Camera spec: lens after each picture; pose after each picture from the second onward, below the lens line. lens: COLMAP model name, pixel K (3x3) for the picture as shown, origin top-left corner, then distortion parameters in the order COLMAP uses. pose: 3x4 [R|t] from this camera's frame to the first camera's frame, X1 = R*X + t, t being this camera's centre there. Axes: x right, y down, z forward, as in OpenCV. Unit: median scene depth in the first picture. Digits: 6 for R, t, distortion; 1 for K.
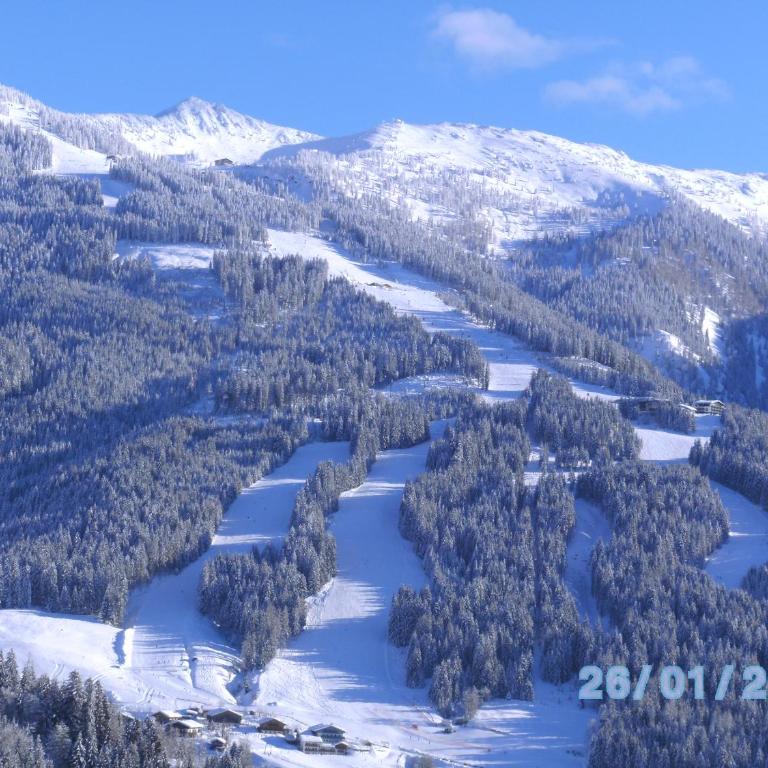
lens RADIAL K [[922.8, 0, 384.0], [0, 922.8, 384.0], [0, 0, 1]] dist [0.020124, 0.003063]
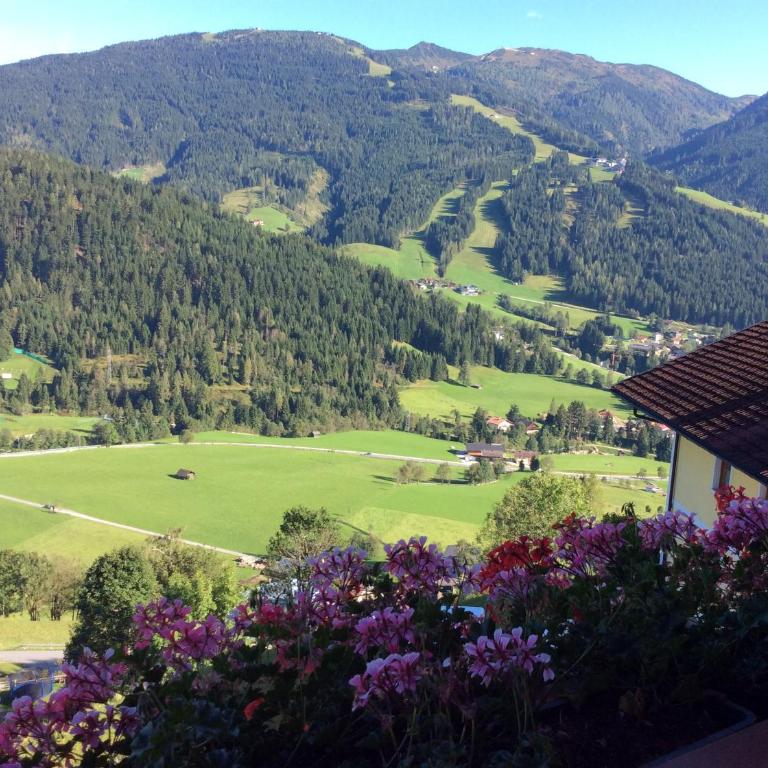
lens RADIAL K [[922.8, 0, 384.0], [0, 922.8, 384.0], [0, 0, 1]] dist [0.020124, 0.003063]
pose [[0.978194, 0.030989, -0.205368, 0.248767], [0.002327, 0.987109, 0.160034, 0.220335], [0.207680, -0.157022, 0.965512, -1.681202]]
